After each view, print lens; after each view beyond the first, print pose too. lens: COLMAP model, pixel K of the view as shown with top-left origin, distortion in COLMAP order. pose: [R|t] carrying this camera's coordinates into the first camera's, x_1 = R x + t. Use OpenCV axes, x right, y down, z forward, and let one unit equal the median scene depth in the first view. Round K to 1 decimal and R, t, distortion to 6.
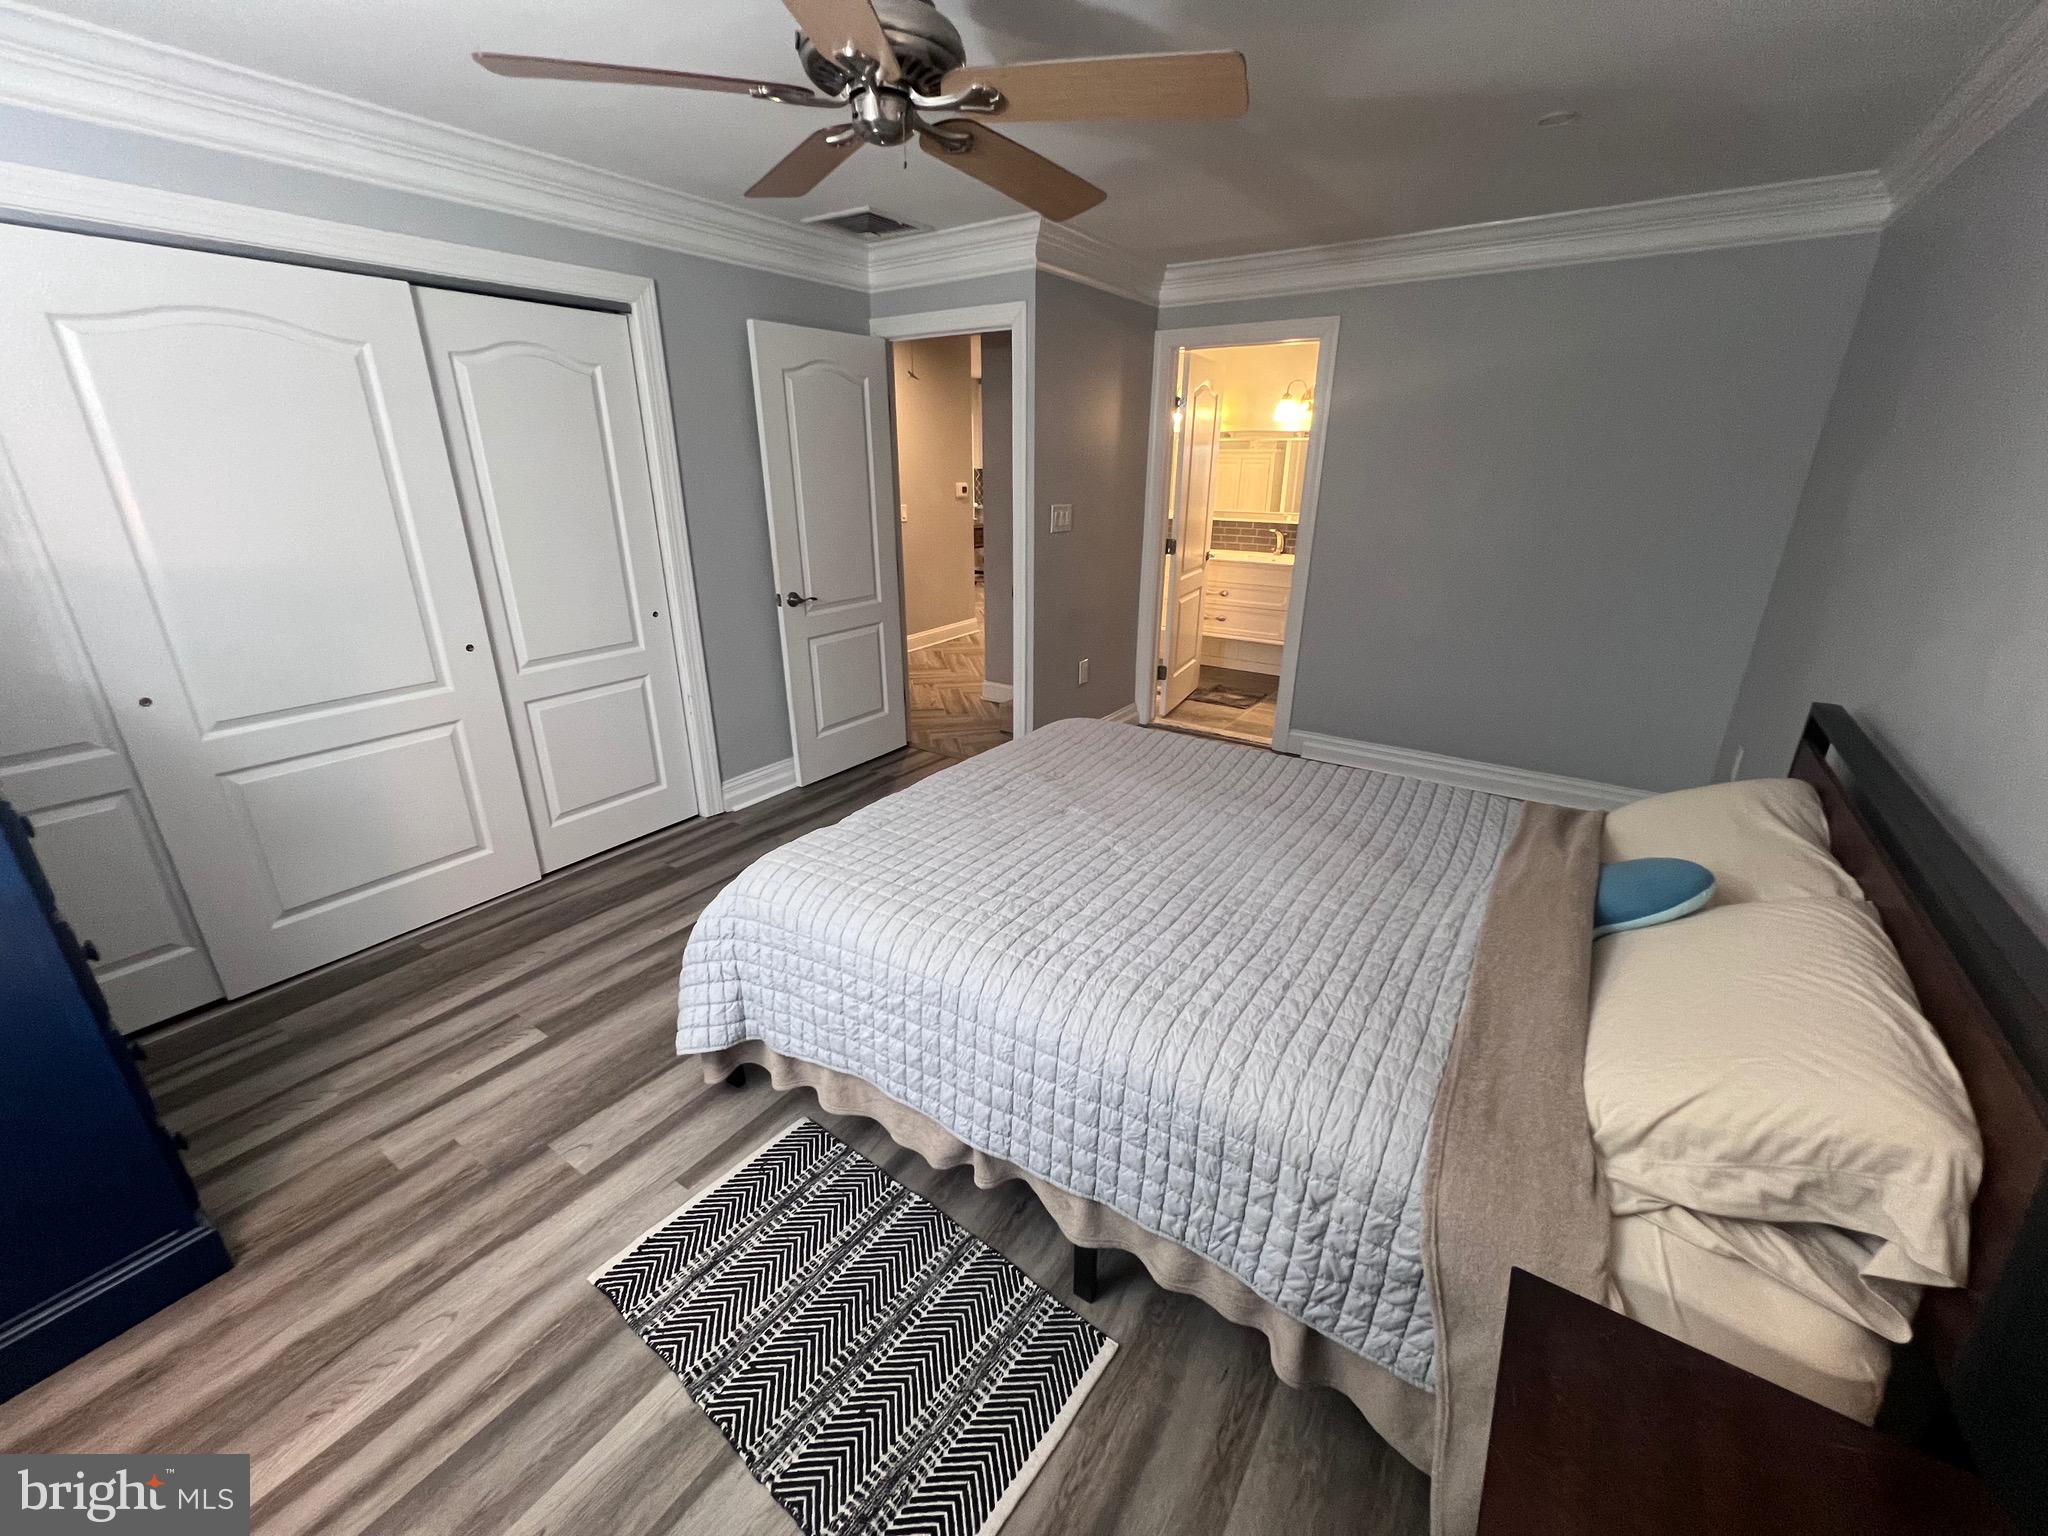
lens RADIAL K [[816.5, 0, 1022.5], [0, 816.5, 760.8], [0, 0, 1]] dist [-0.000766, -0.000260]
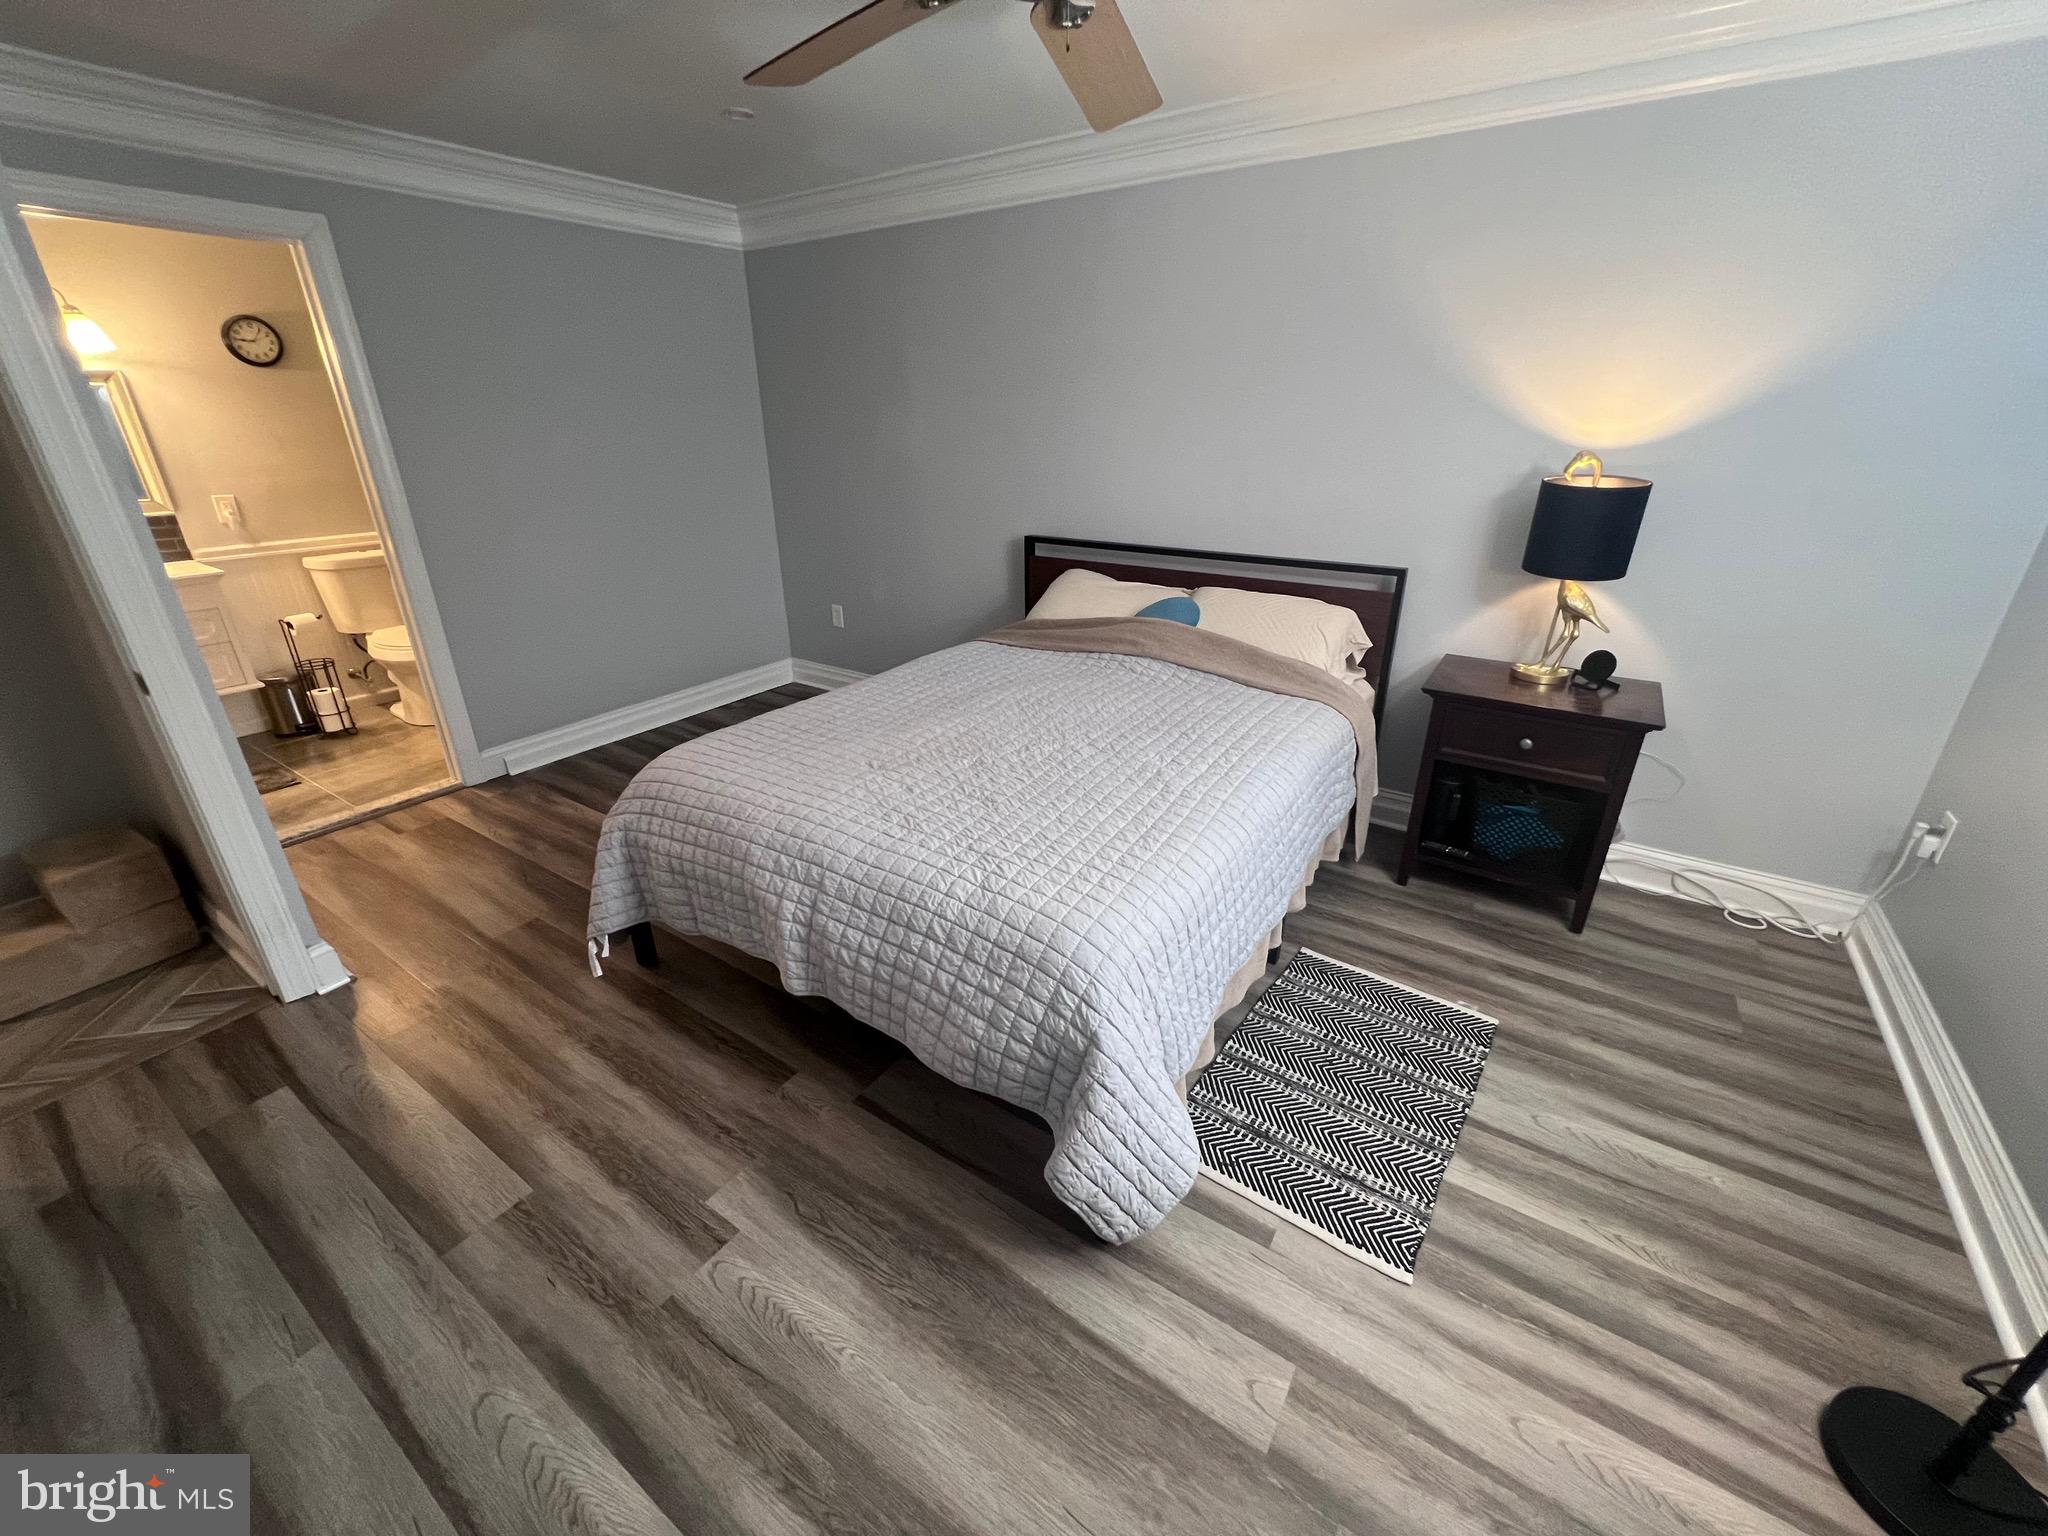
lens RADIAL K [[816.5, 0, 1022.5], [0, 816.5, 760.8], [0, 0, 1]] dist [-0.000766, -0.000260]
pose [[-0.000555, -0.388429, 0.921479, -1.135065], [0.352949, 0.862099, 0.363611, -0.369280], [-0.935643, 0.325437, 0.136617, 1.070013]]
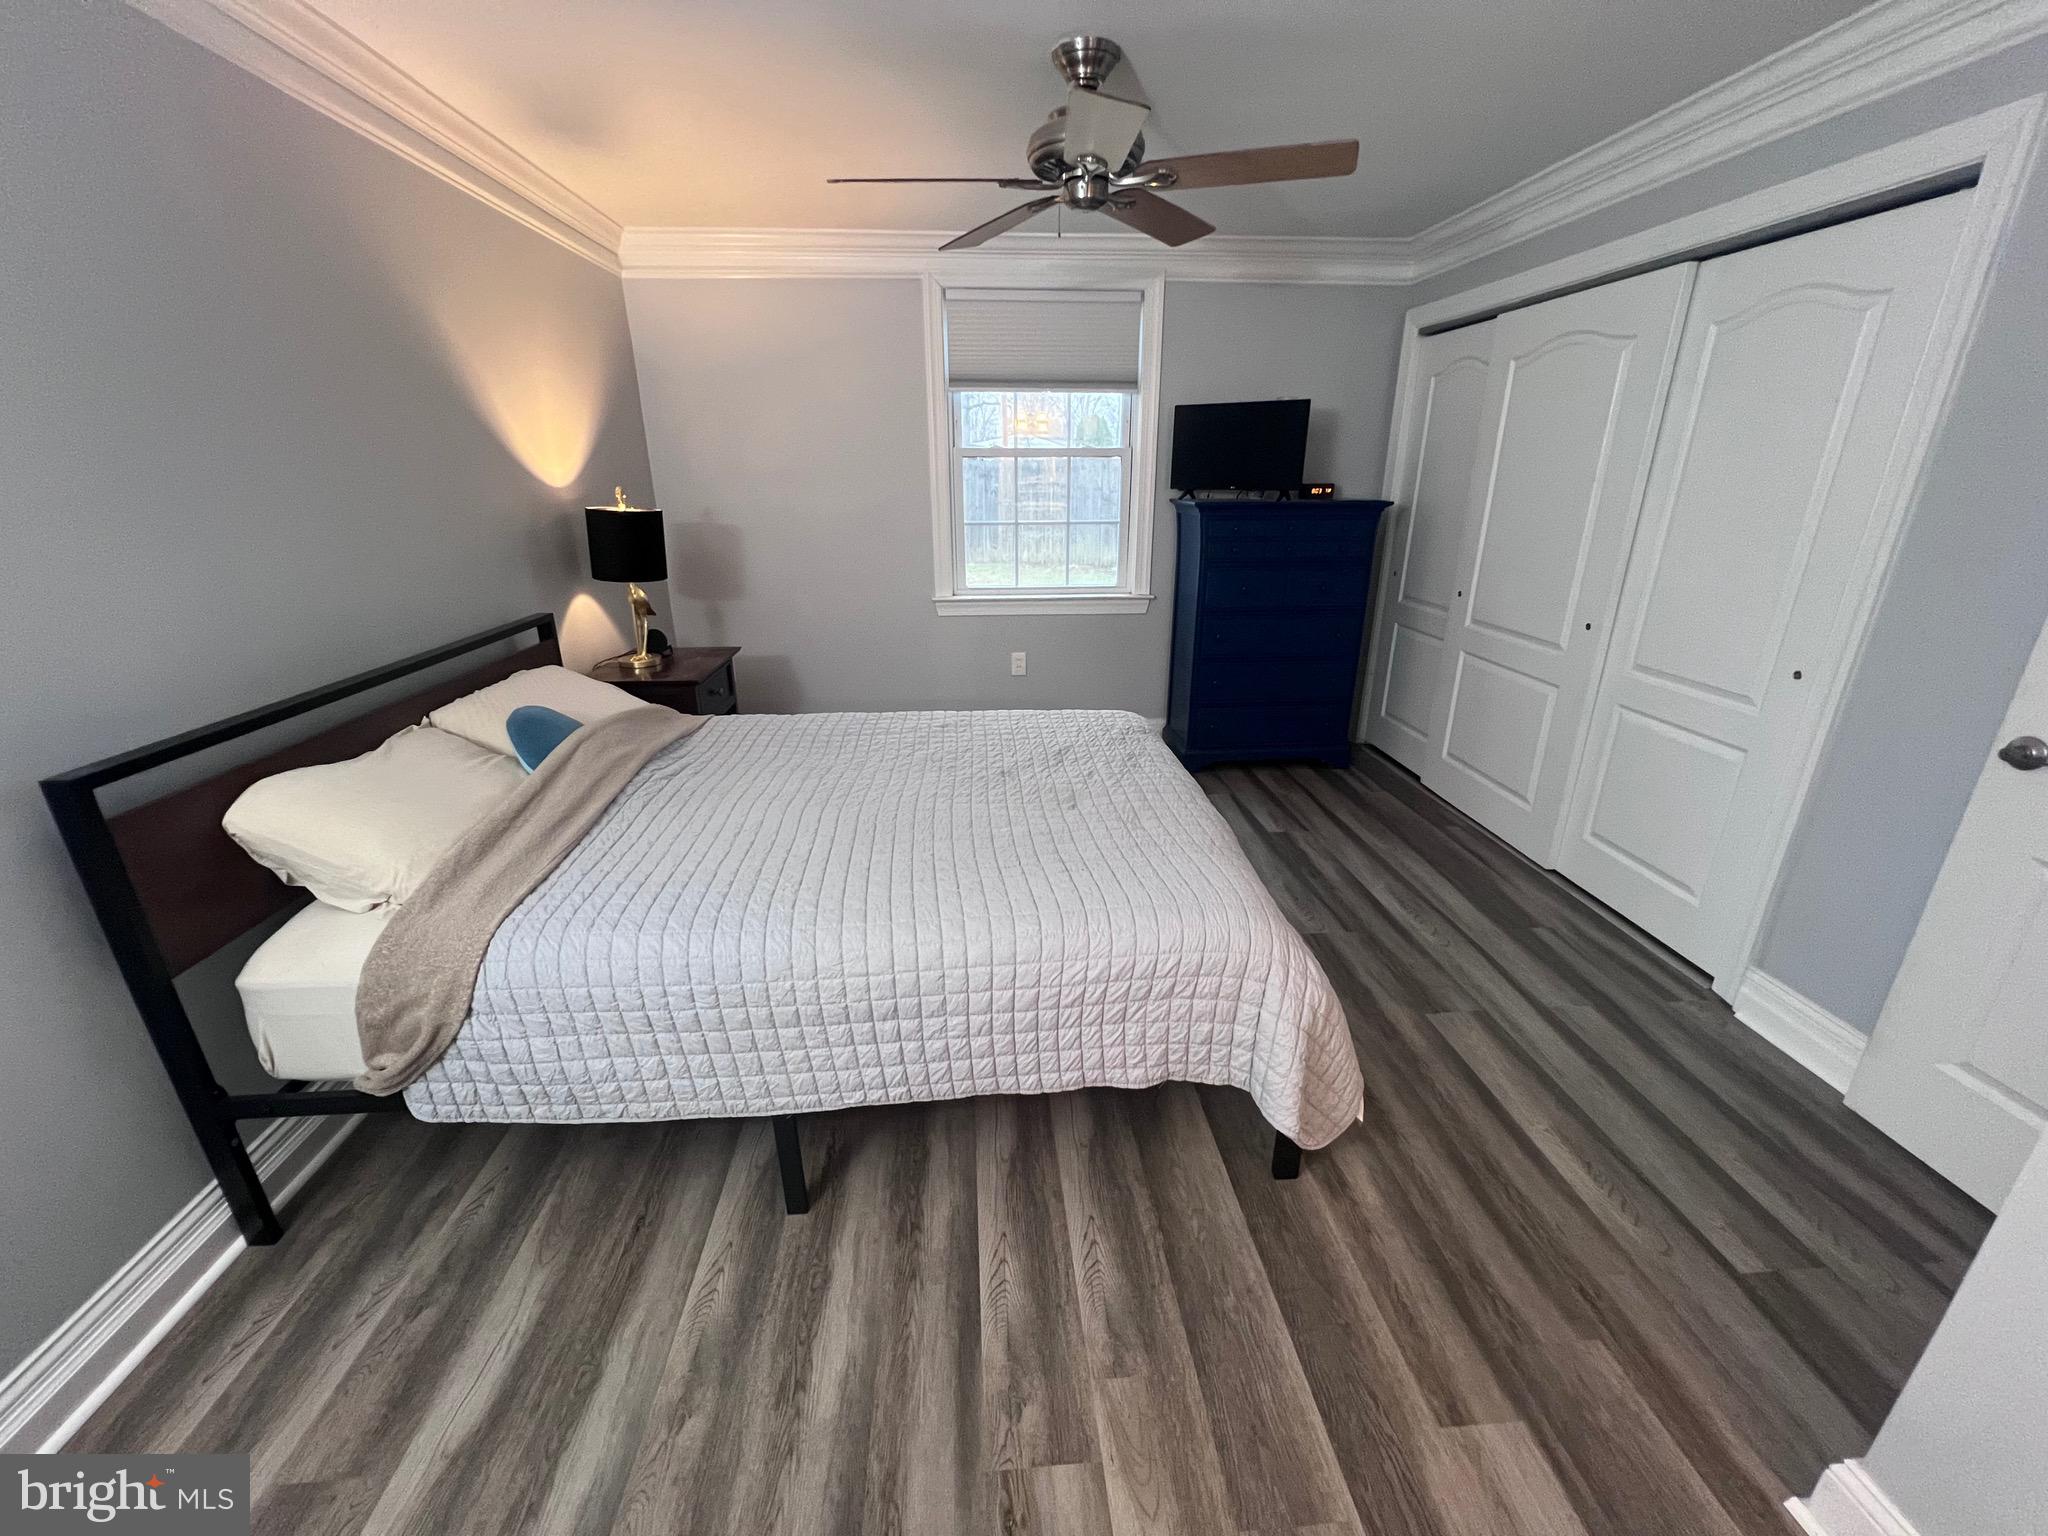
lens RADIAL K [[816.5, 0, 1022.5], [0, 816.5, 760.8], [0, 0, 1]] dist [-0.000766, -0.000260]
pose [[-0.782587, 0.212297, -0.585225, 0.864170], [-0.215530, 0.789526, 0.574626, -0.737001], [0.584042, 0.575828, -0.572116, 2.113679]]
